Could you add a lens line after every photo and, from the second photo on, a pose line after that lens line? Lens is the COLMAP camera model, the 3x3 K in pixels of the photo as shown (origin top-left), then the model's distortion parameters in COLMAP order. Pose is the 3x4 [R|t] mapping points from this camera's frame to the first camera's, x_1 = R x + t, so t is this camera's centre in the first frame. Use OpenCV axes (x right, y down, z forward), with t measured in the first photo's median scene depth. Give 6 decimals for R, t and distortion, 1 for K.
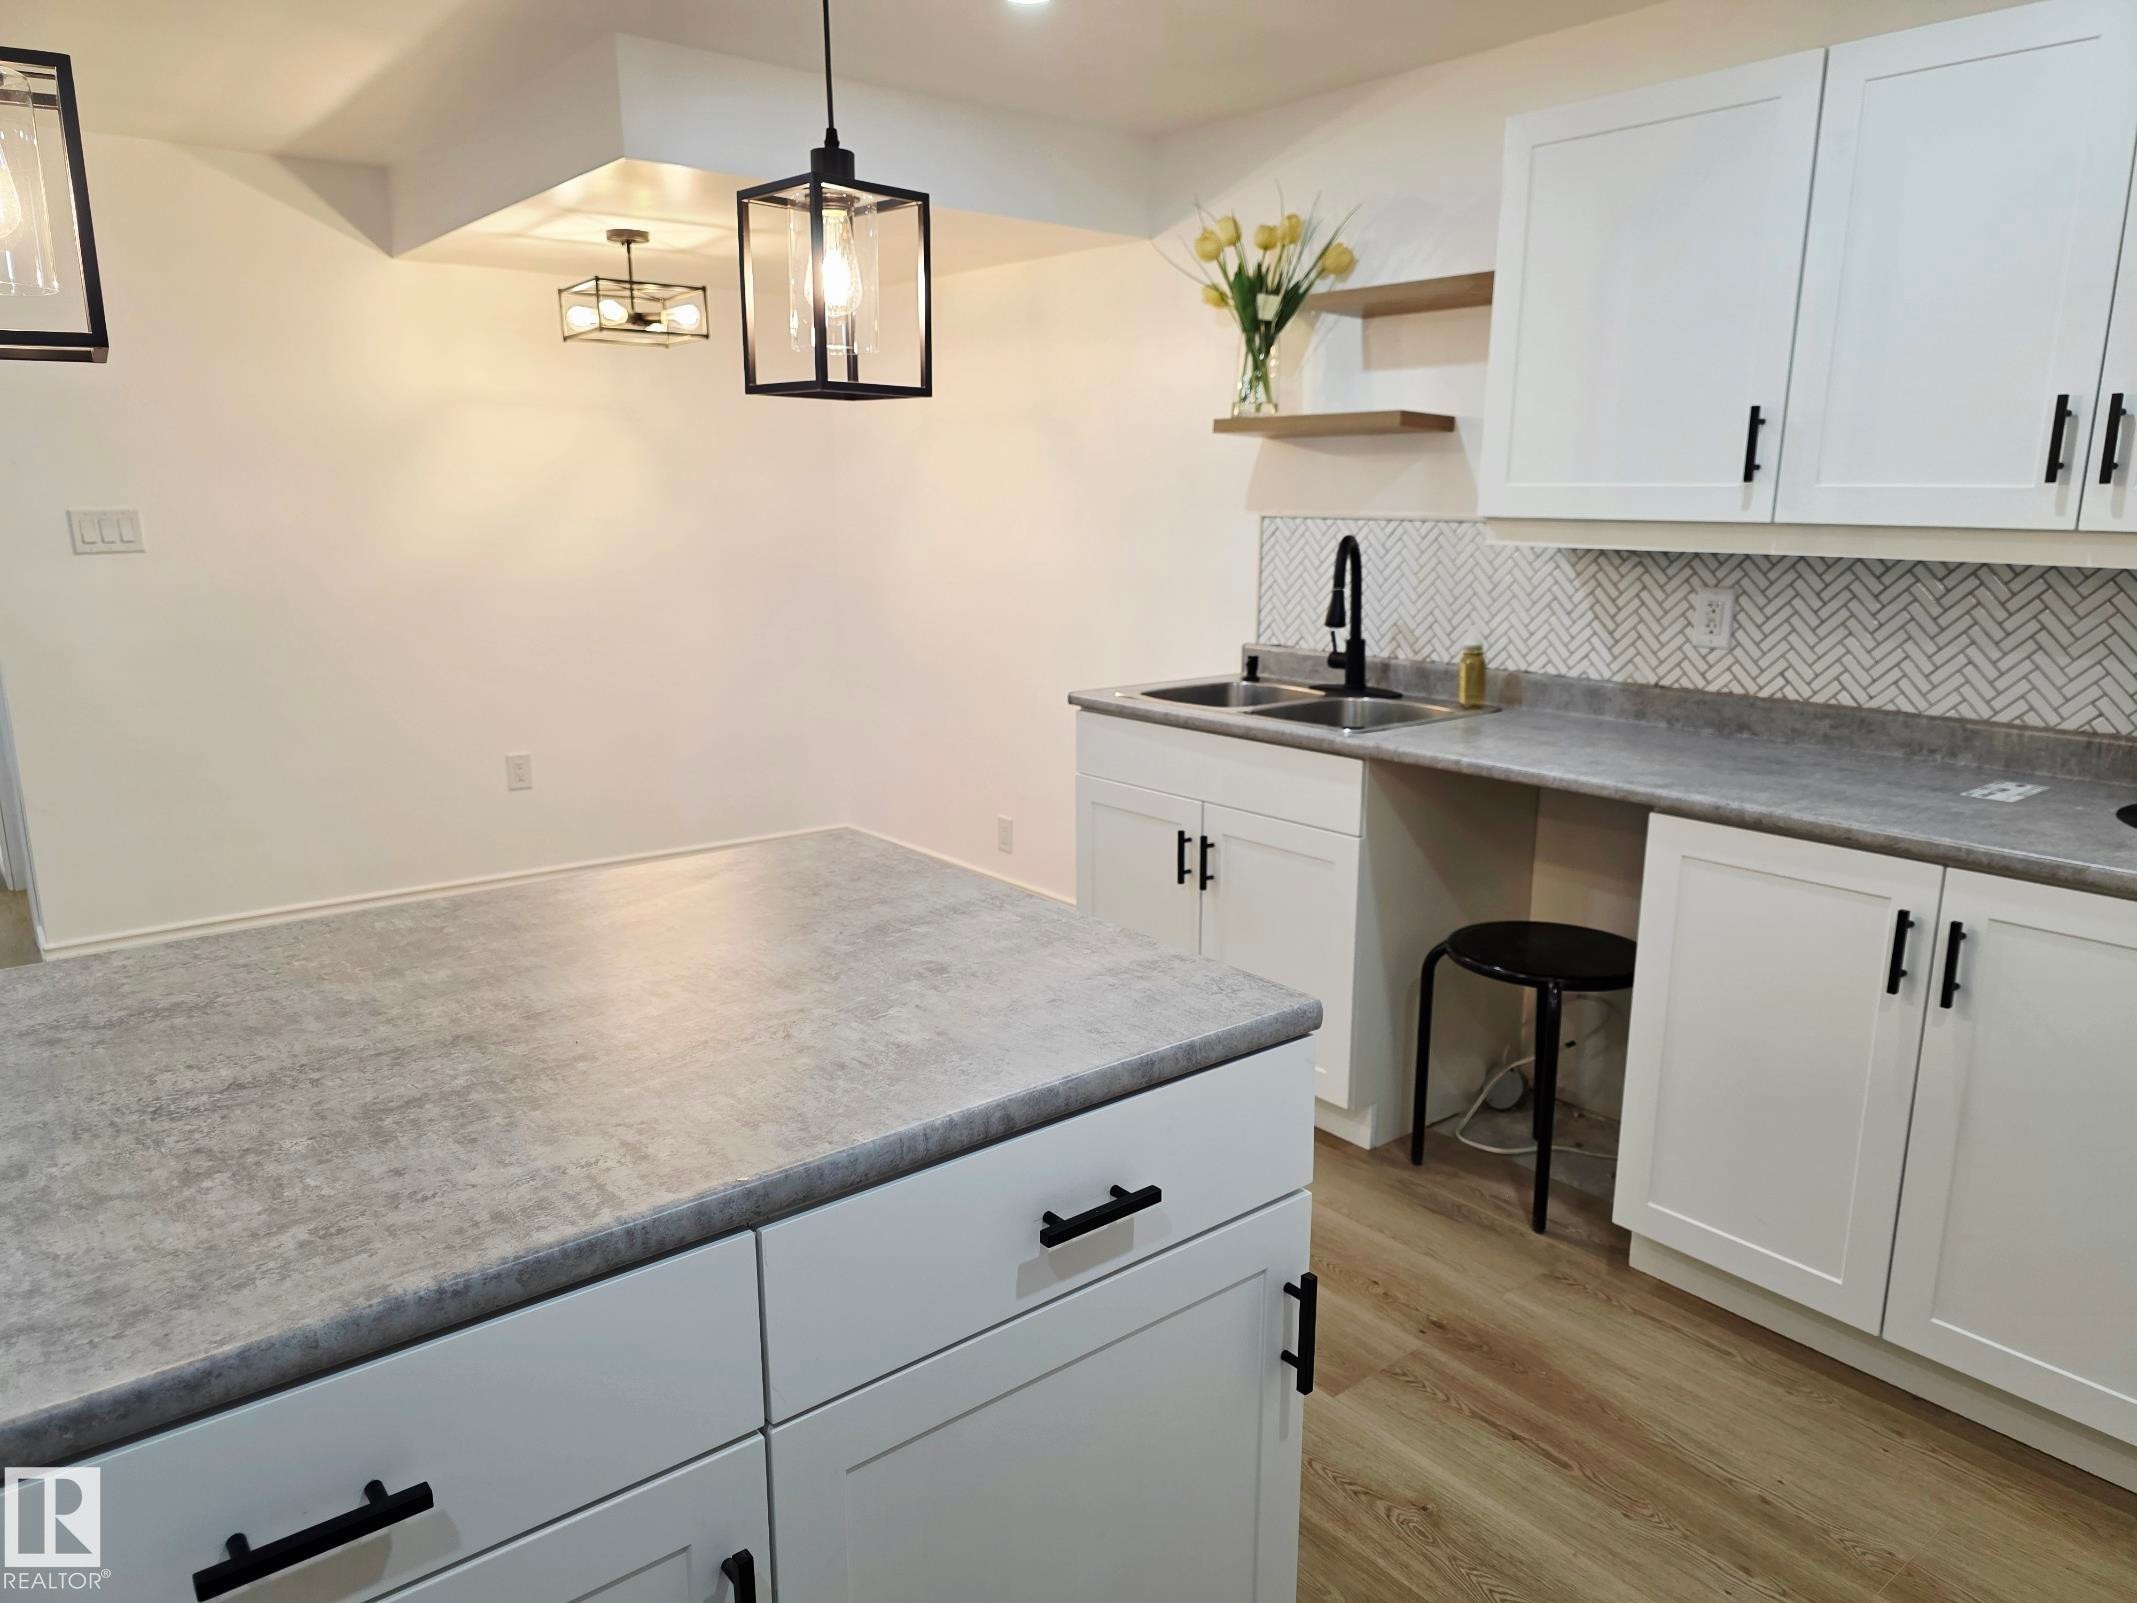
lens RADIAL K [[1447.1, 0, 1069.4], [0, 1447.1, 818.8], [0, 0, 1]] dist [0.023998, -0.003996]
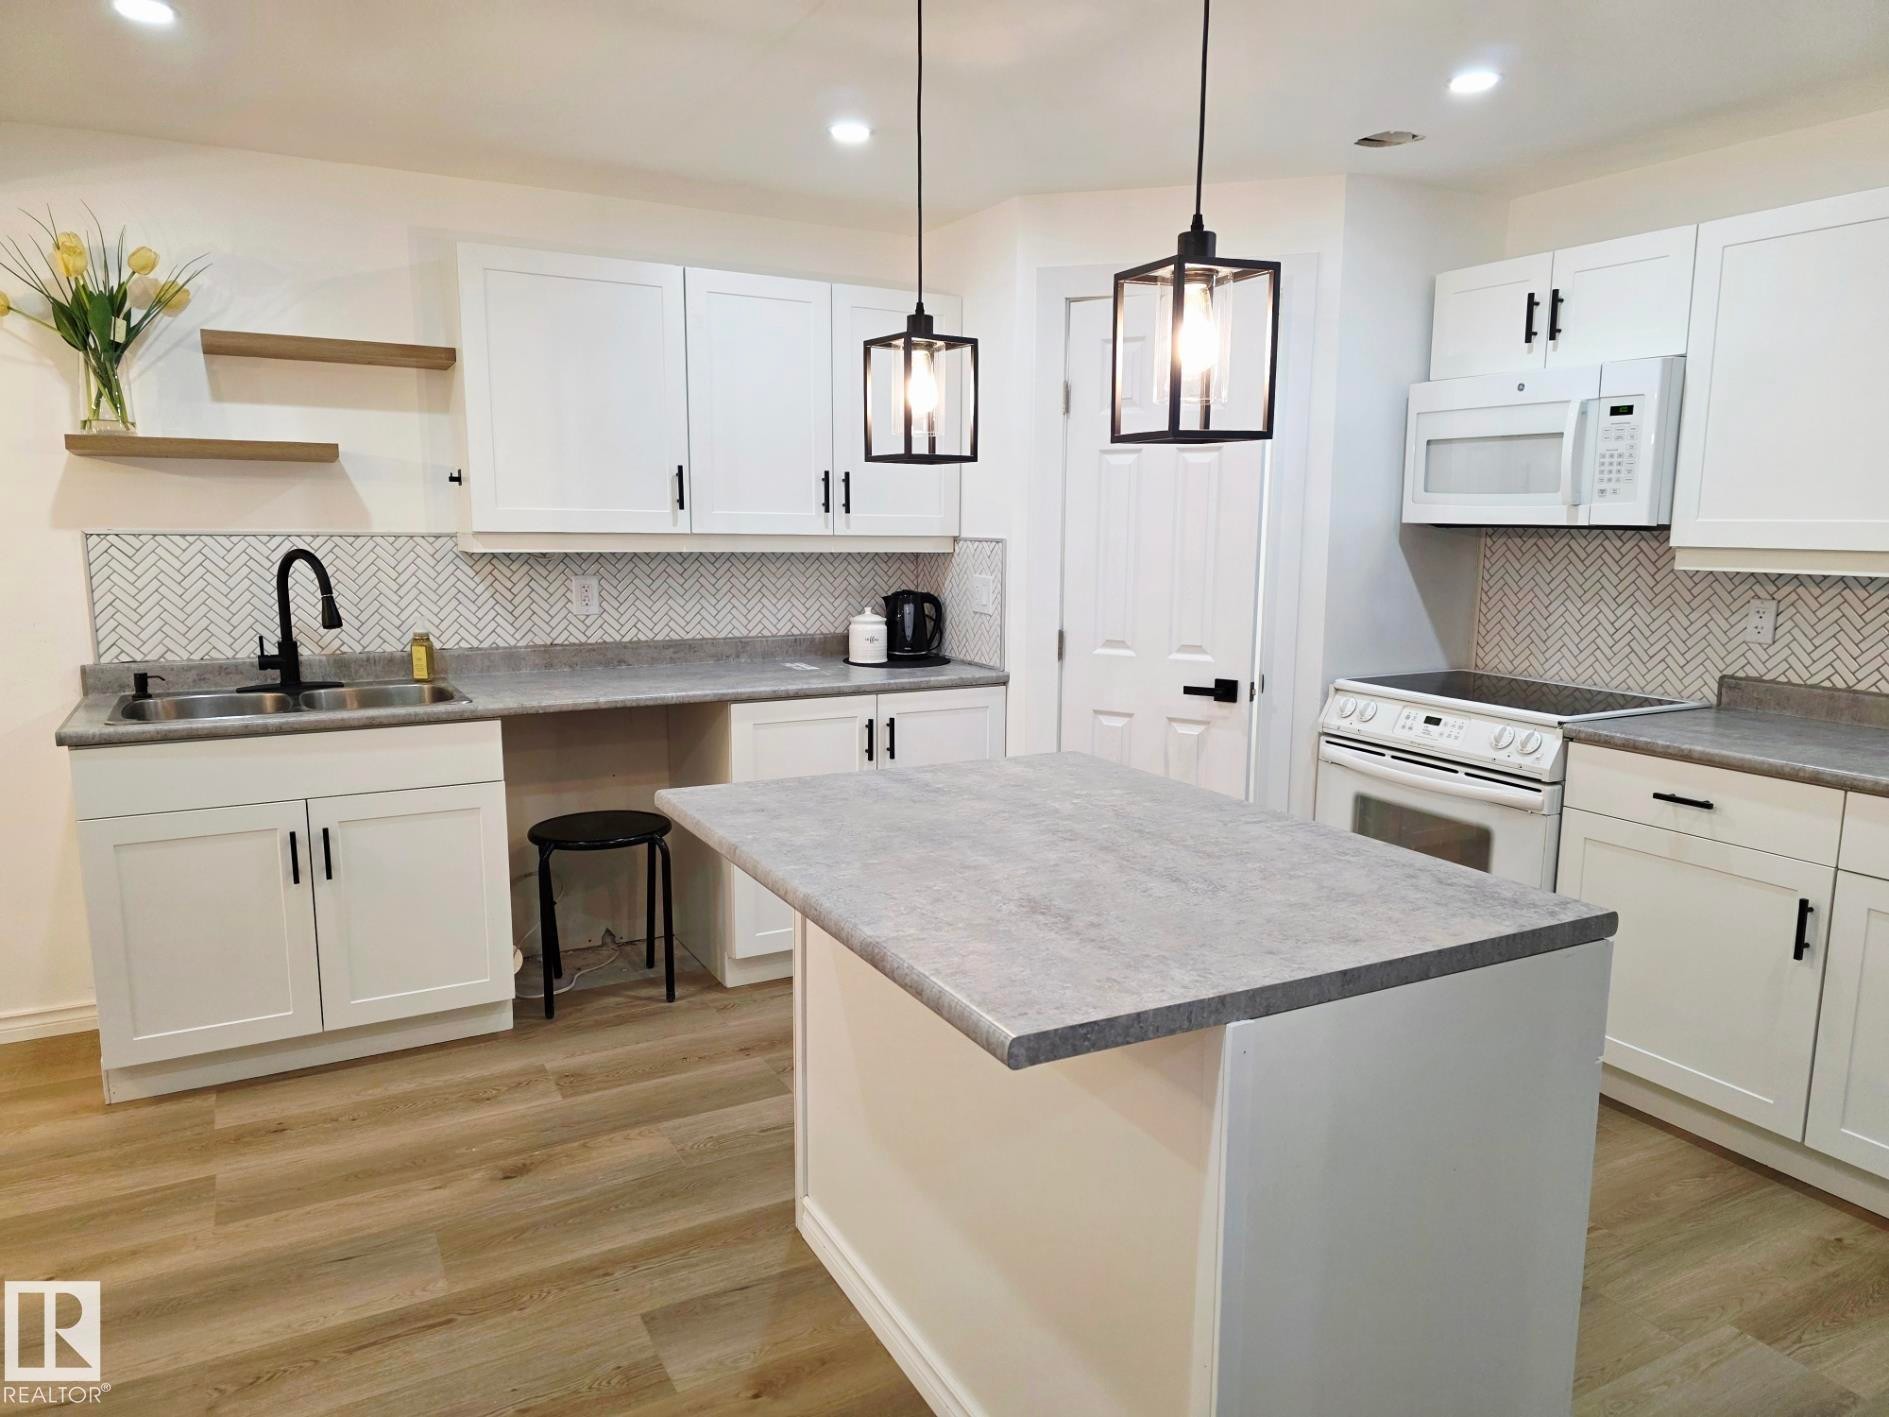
lens RADIAL K [[1265.7, 0, 947.0], [0, 1265.7, 718.6], [0, 0, 1]] dist [0.089431, -0.091775]
pose [[0.173403, -0.156673, 0.972309, -0.888286], [0.212613, 0.969940, 0.118374, -0.097713], [-0.961627, 0.186199, 0.201501, 0.416162]]
